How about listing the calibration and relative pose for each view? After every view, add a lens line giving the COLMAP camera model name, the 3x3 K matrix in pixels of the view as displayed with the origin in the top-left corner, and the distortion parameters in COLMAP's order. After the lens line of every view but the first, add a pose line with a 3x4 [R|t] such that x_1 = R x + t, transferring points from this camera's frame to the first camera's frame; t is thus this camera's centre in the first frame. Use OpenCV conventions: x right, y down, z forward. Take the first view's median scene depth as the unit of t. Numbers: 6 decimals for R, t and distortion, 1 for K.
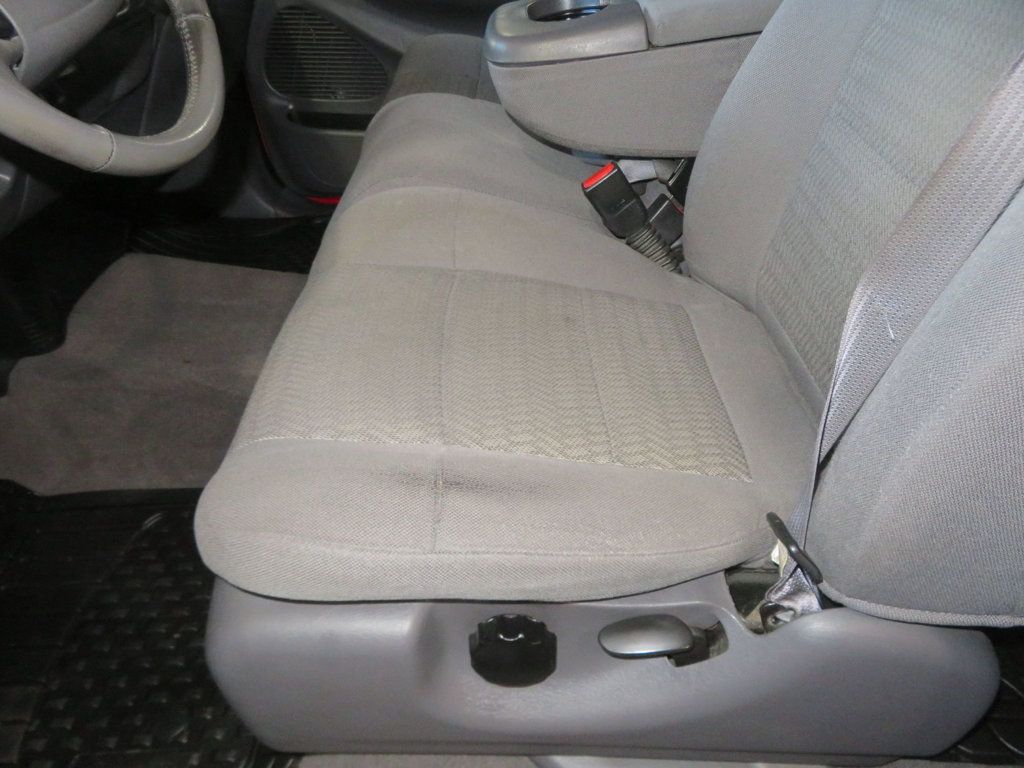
lens RADIAL K [[746.1, 0, 519.3], [0, 746.1, 380.0], [0, 0, 1]] dist [0.001245, 0.000777]
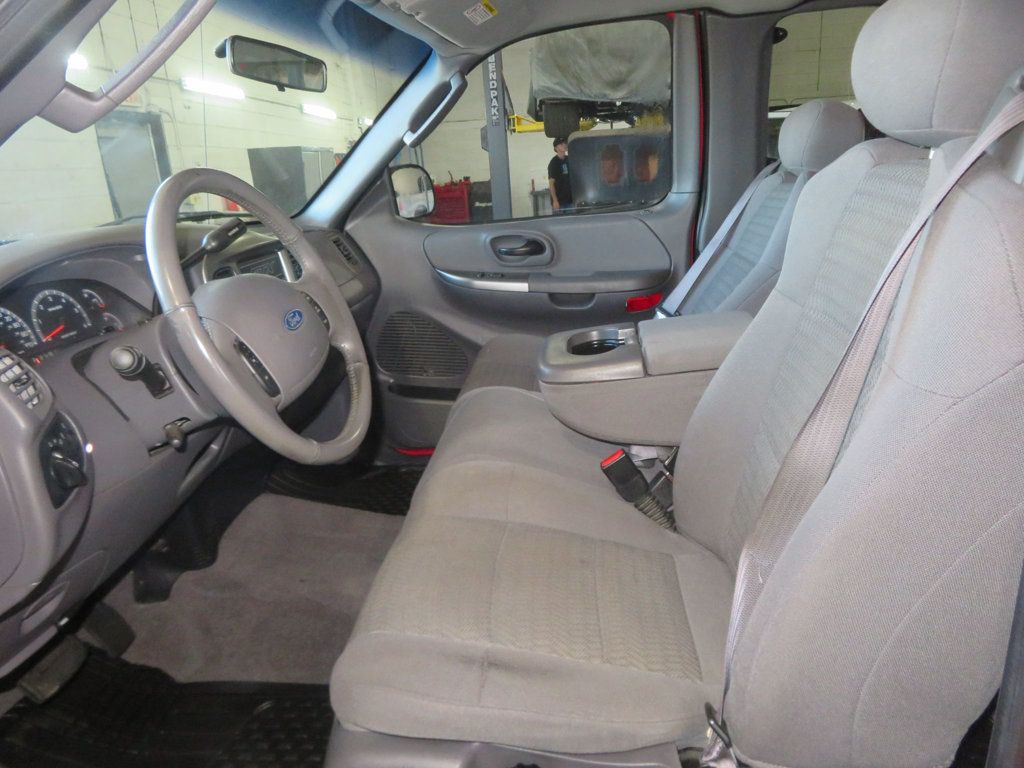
lens RADIAL K [[735.6, 0, 526.6], [0, 735.6, 376.7], [0, 0, 1]] dist [-0.004815, -0.000769]
pose [[0.996558, 0.026555, -0.078532, 0.052644], [-0.050017, 0.948061, -0.314132, 0.027644], [0.066112, 0.316979, 0.946126, -0.401755]]
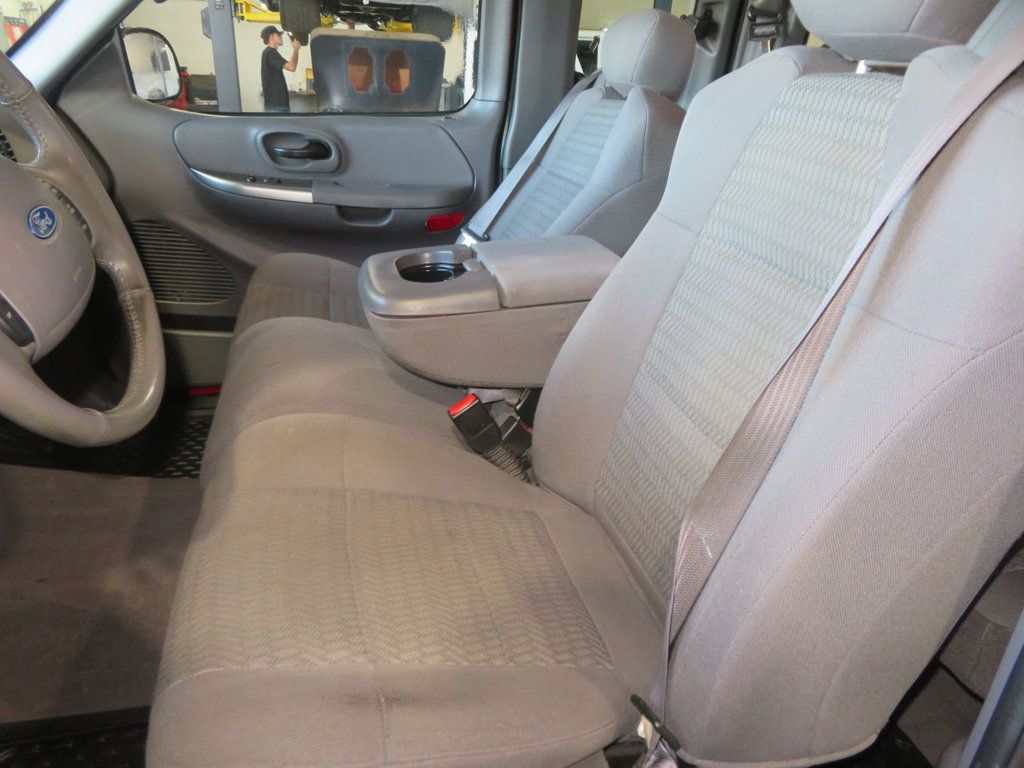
lens RADIAL K [[735.6, 0, 526.6], [0, 735.6, 376.7], [0, 0, 1]] dist [-0.004815, -0.000769]
pose [[0.962635, 0.010523, 0.270596, -0.124415], [0.049188, 0.975829, -0.212930, -0.063147], [-0.266296, 0.218284, 0.938850, -0.165923]]
